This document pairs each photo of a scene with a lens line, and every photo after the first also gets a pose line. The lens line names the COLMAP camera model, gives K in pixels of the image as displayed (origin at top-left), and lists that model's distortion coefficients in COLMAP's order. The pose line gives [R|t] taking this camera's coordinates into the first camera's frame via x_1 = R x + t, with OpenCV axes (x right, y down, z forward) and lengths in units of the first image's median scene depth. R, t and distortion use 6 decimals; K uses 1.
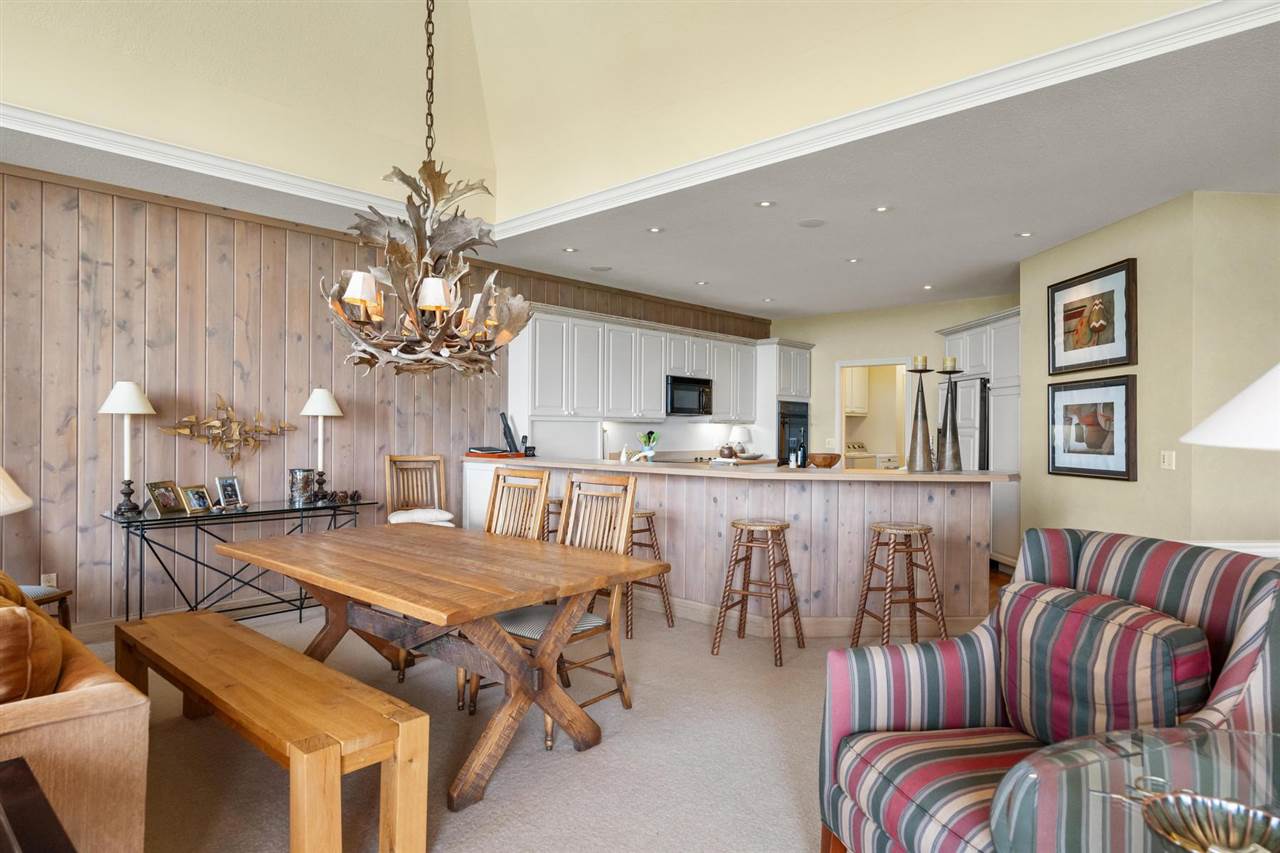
lens RADIAL K [[721.5, 0, 640.8], [0, 721.5, 425.0], [0, 0, 1]] dist [0.001072, -0.002538]
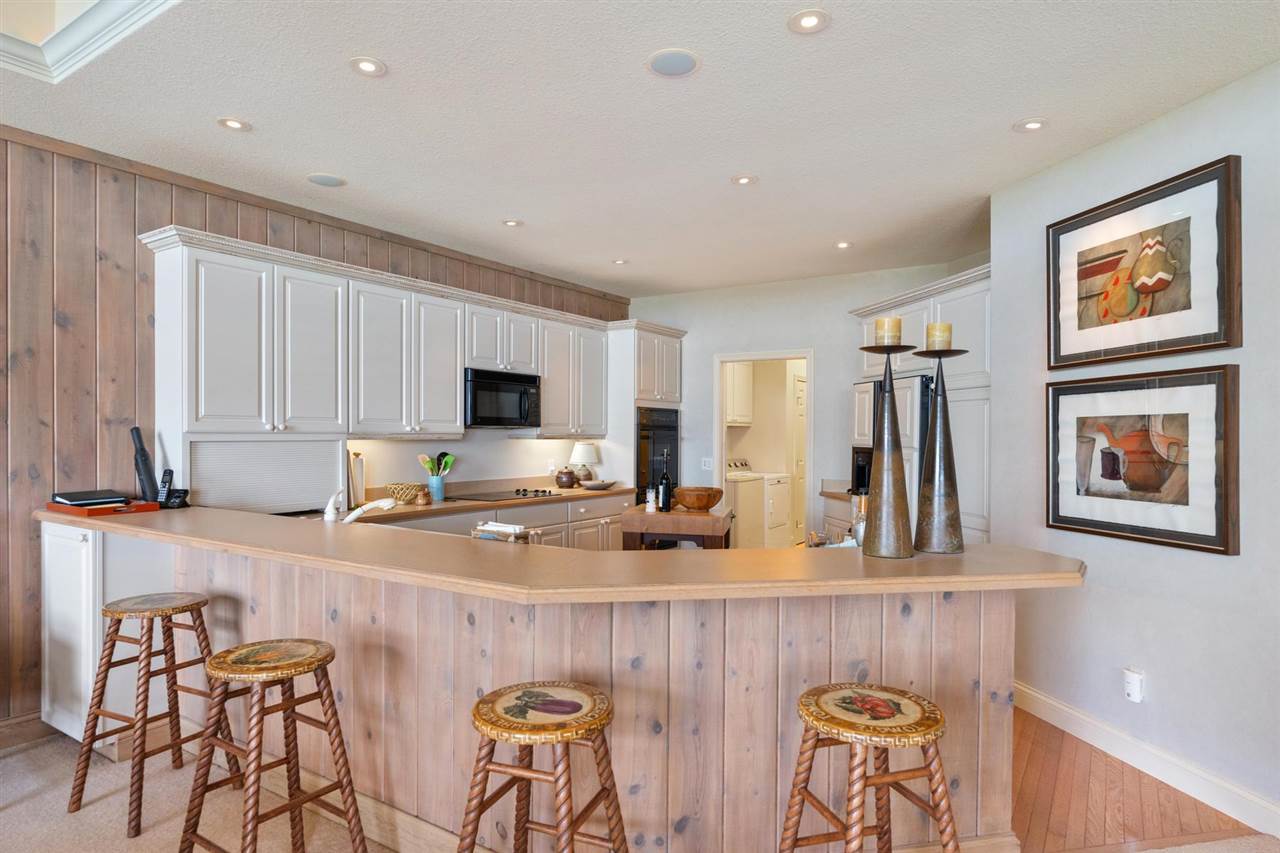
lens RADIAL K [[721.5, 0, 640.8], [0, 721.5, 429.5], [0, 0, 1]] dist [0.001072, -0.002538]
pose [[0.986289, -0.001067, 0.165022, 0.113557], [0.001039, 0.999999, 0.000257, -0.016750], [-0.165022, -0.000082, 0.986290, 0.435346]]
